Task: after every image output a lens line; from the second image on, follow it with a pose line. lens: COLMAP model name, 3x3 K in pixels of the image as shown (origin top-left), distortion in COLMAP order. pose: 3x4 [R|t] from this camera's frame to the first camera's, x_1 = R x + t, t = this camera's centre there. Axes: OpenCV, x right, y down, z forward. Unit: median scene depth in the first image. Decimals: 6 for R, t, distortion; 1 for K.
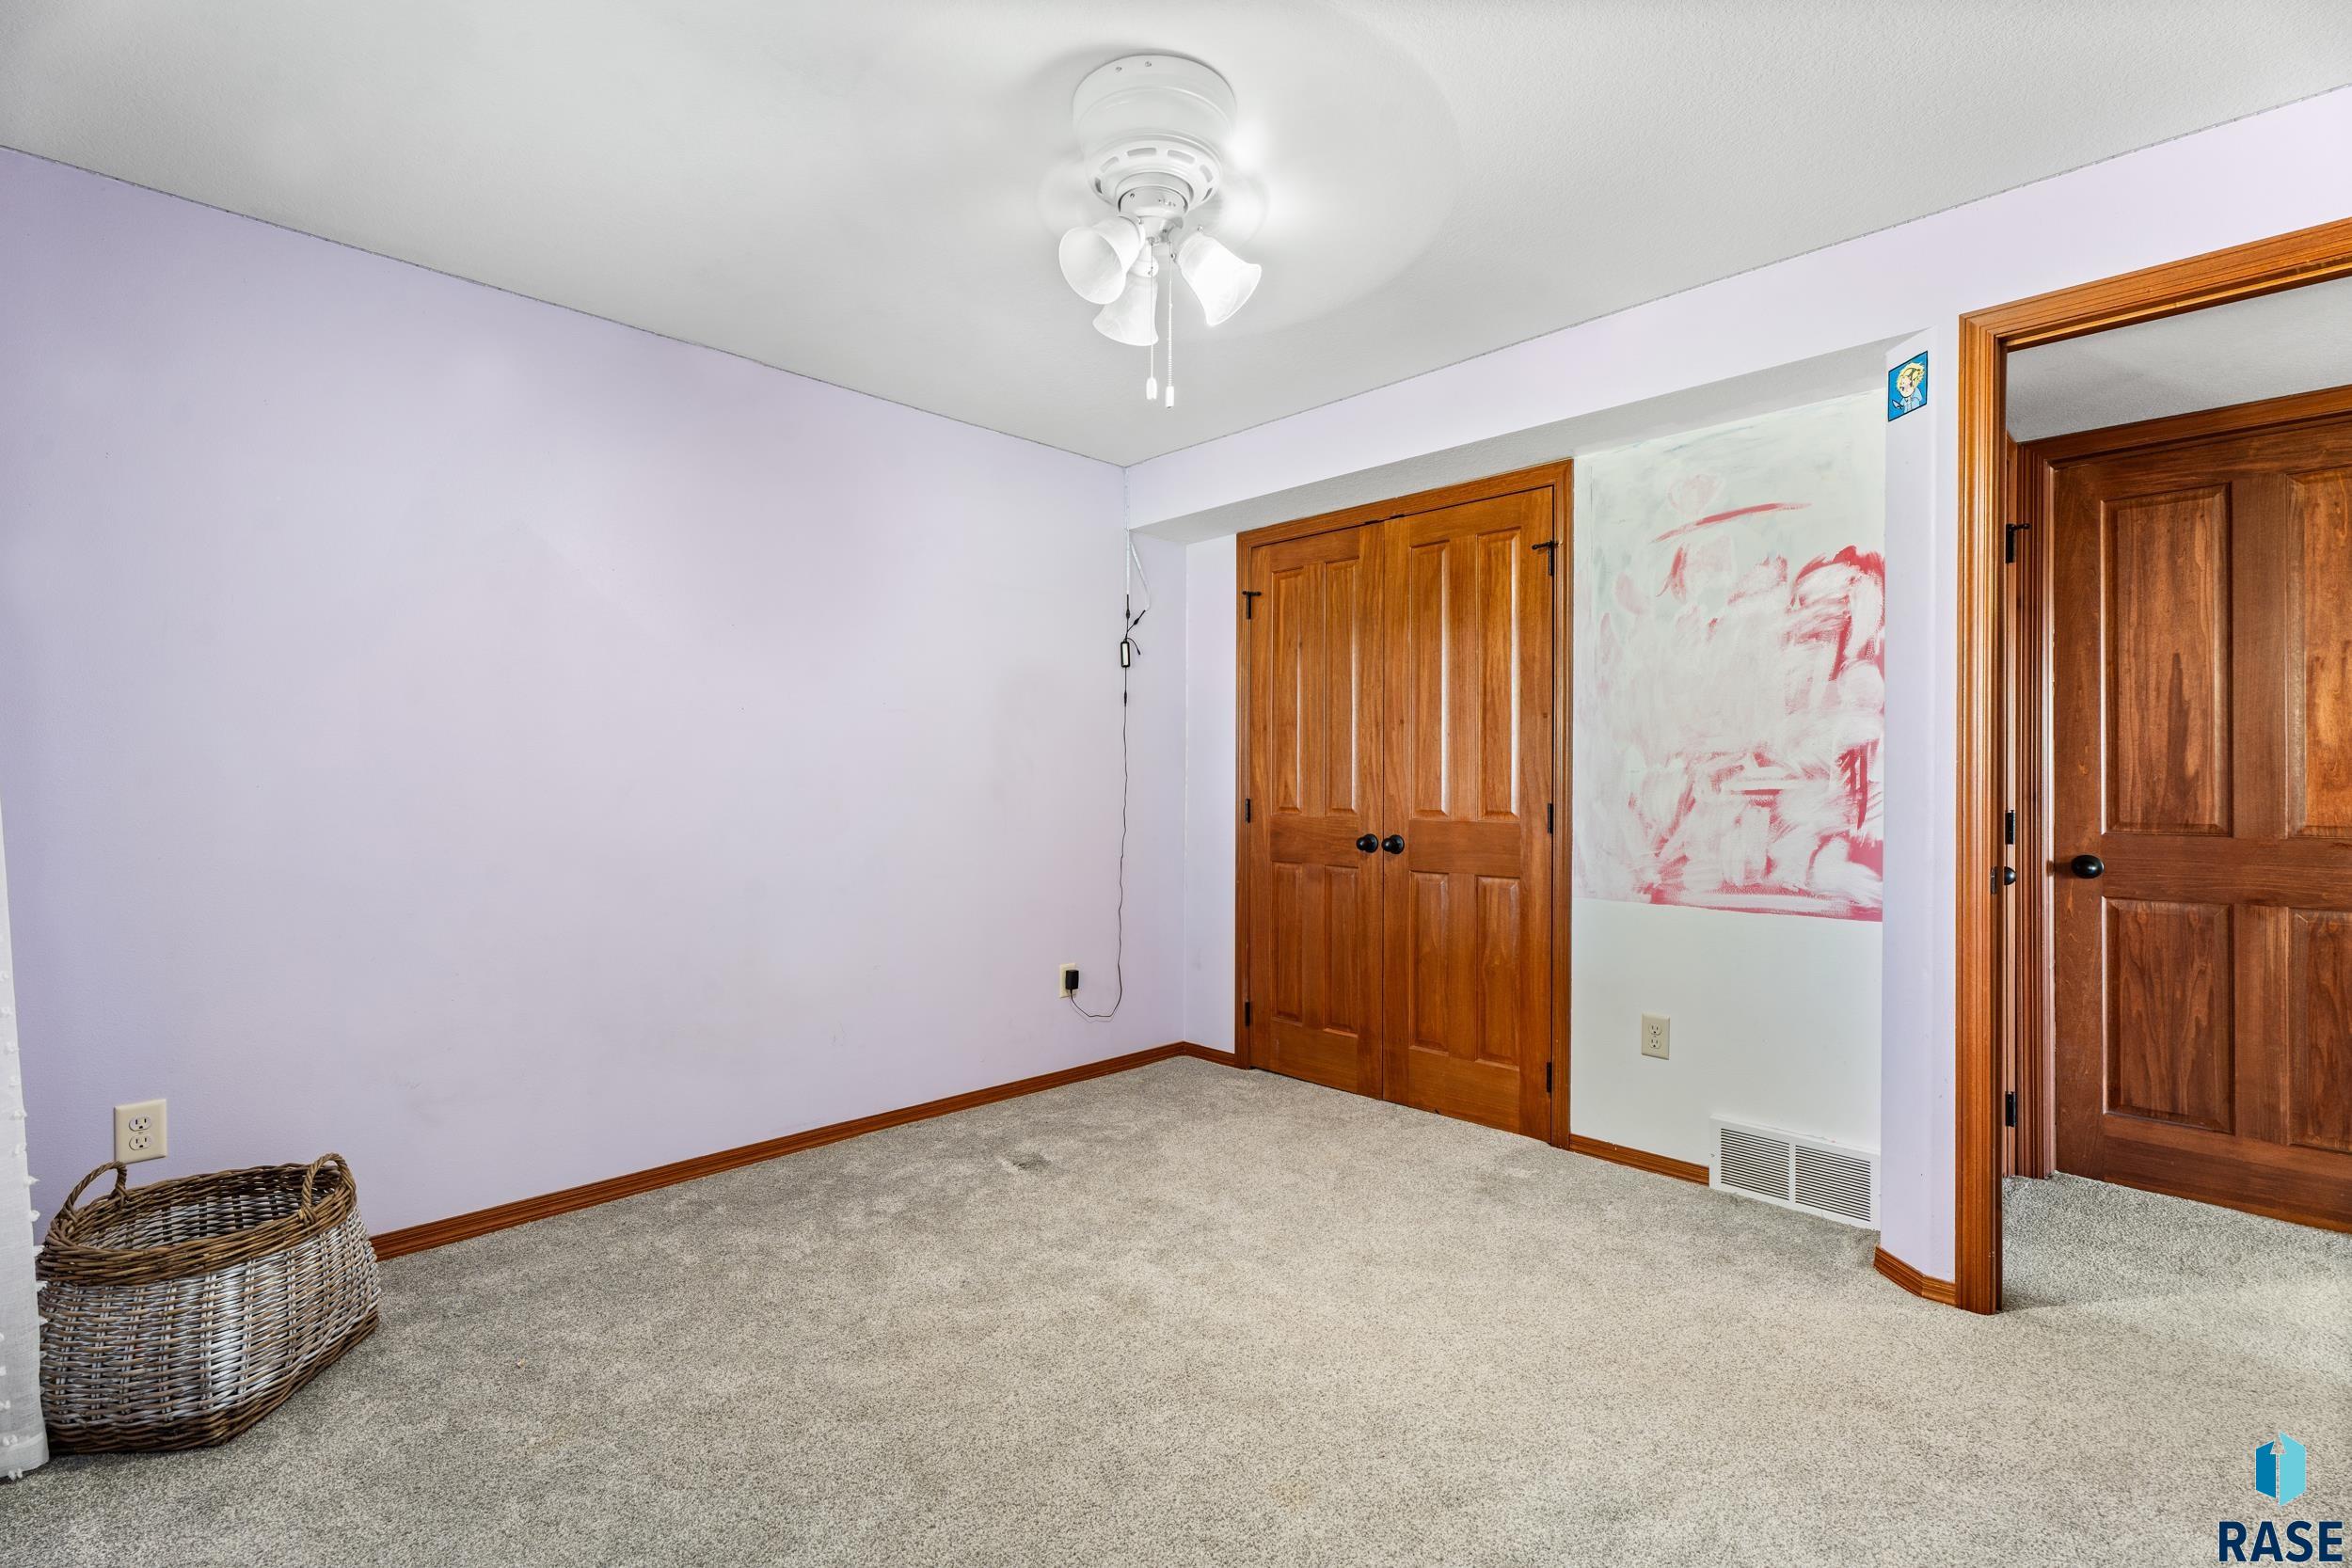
lens RADIAL K [[1053.6, 0, 1175.2], [0, 1053.6, 763.8], [0, 0, 1]] dist [-0.001753, -0.000361]
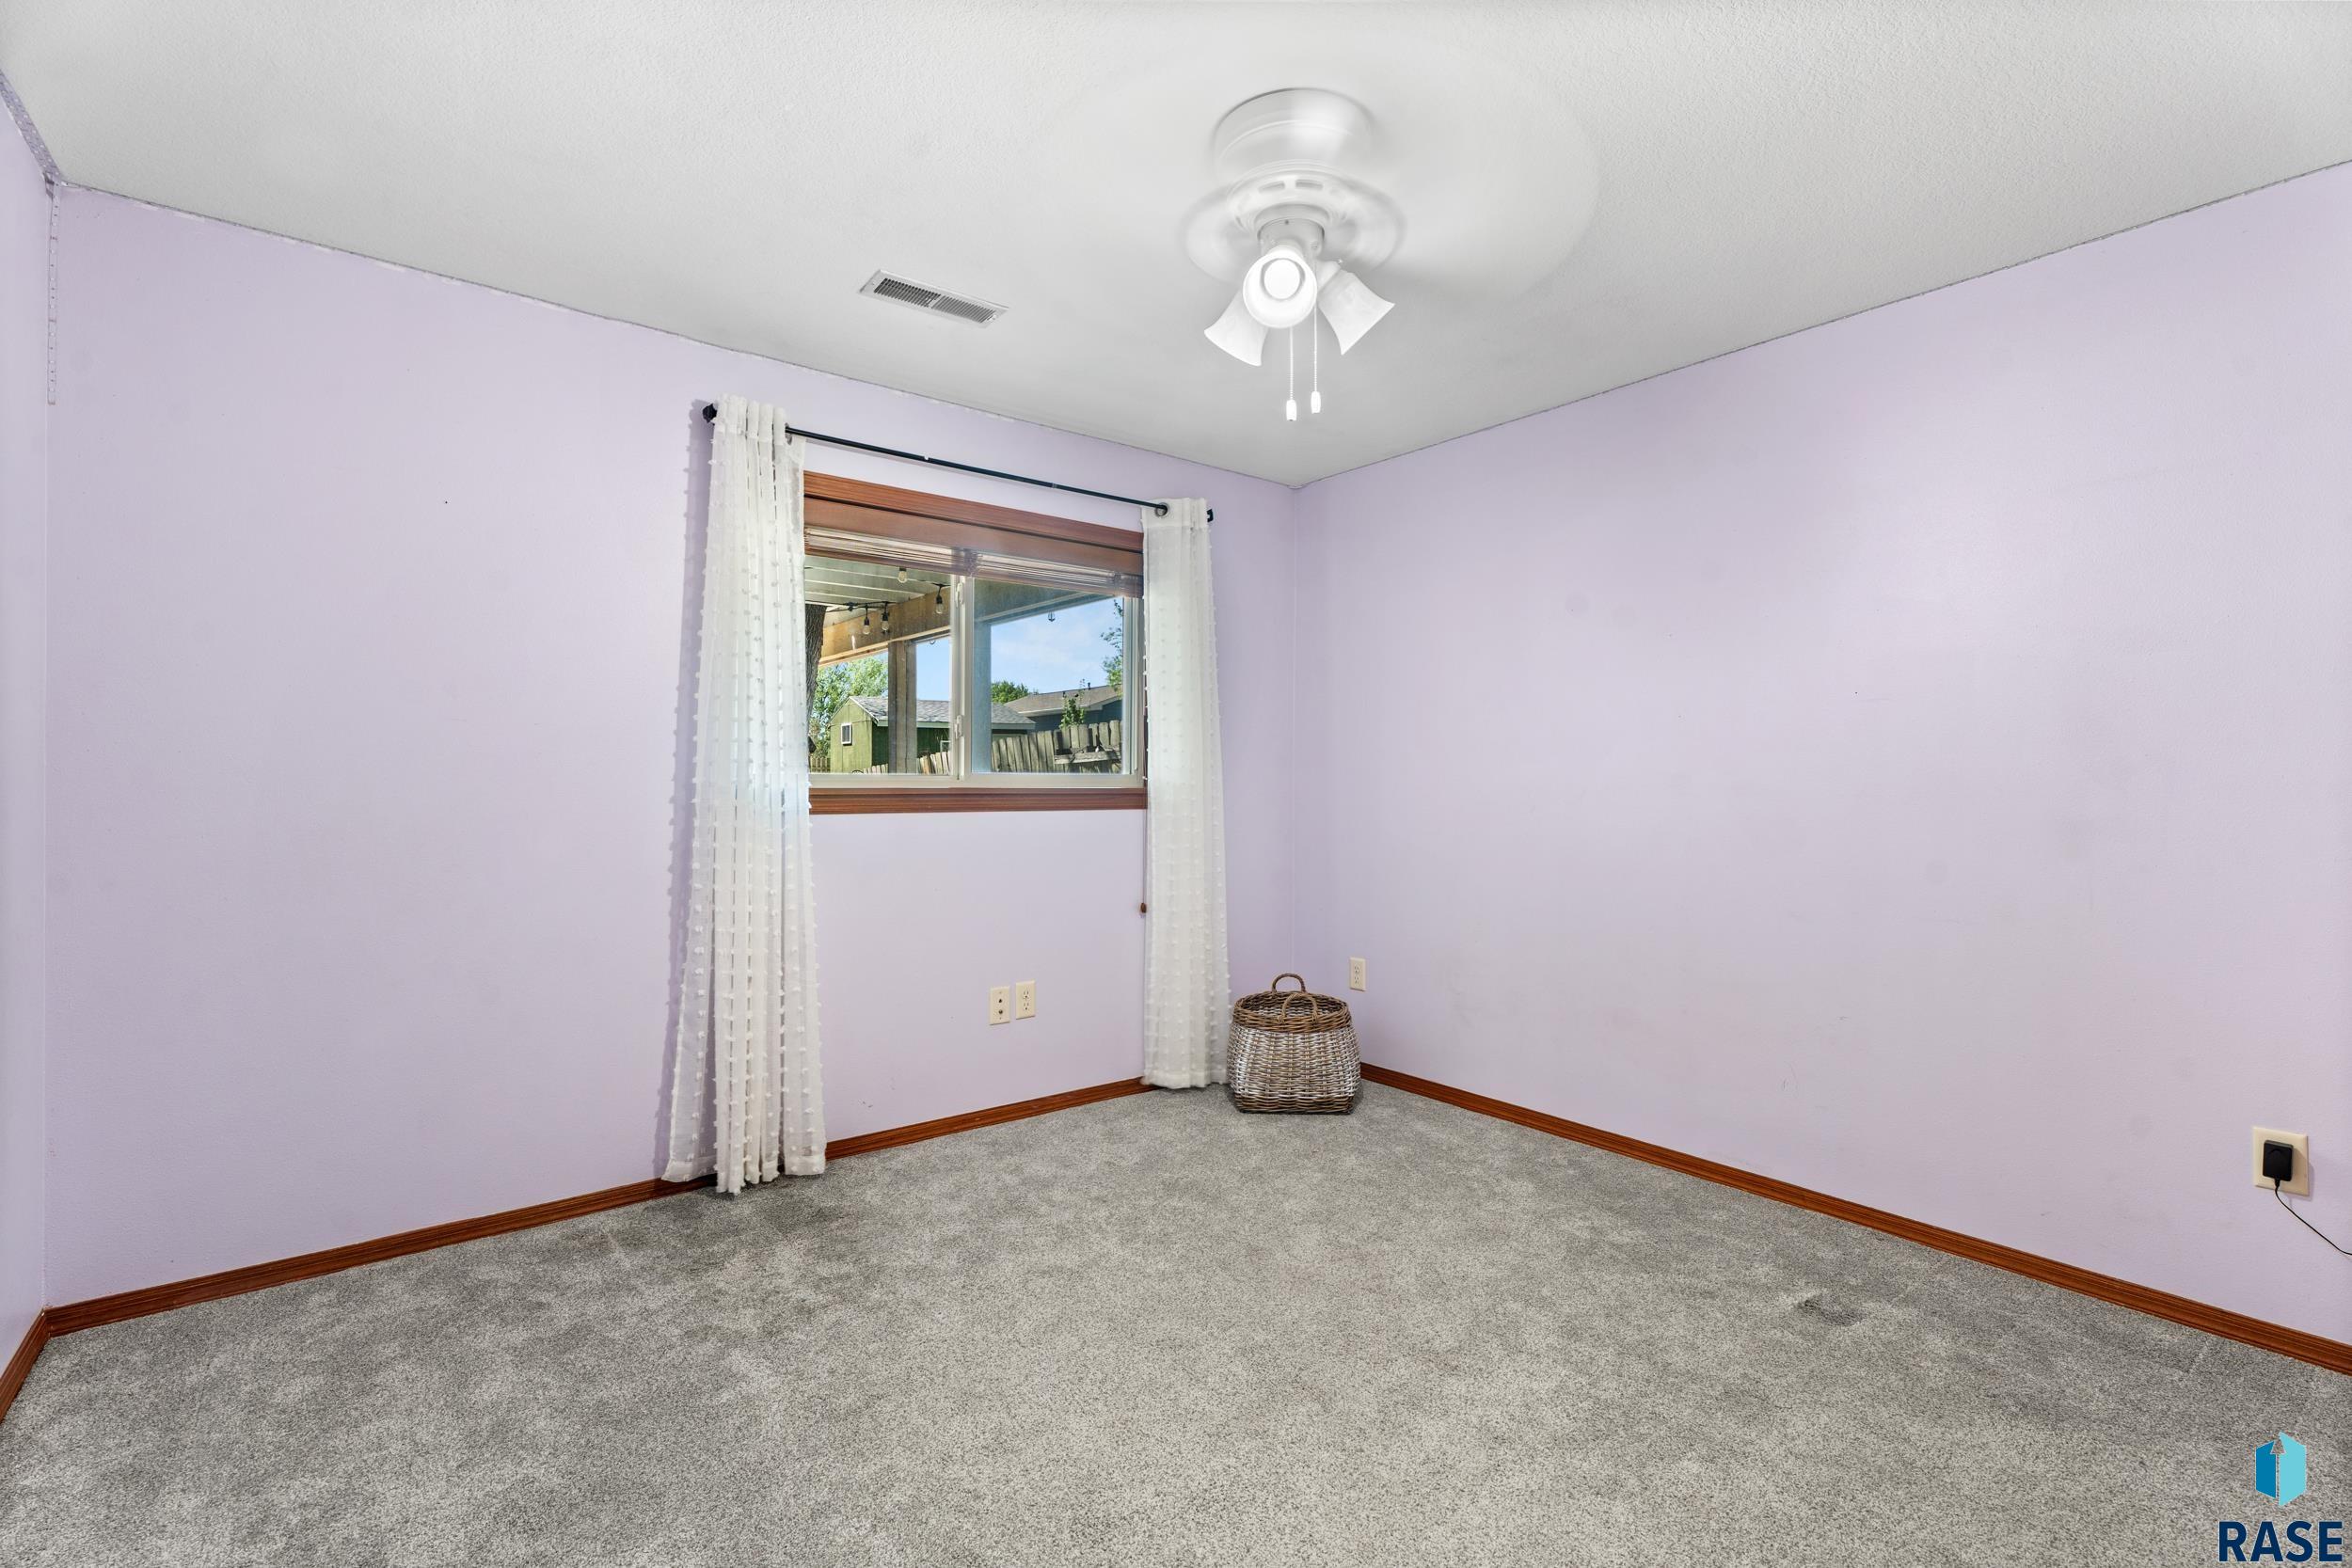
lens RADIAL K [[1053.6, 0, 1175.2], [0, 1053.6, 763.8], [0, 0, 1]] dist [-0.001753, -0.000361]
pose [[-0.129711, -0.020511, -0.991340, 0.739255], [0.009778, 0.999711, -0.021963, 0.011176], [0.991504, -0.012542, -0.129473, 0.738468]]
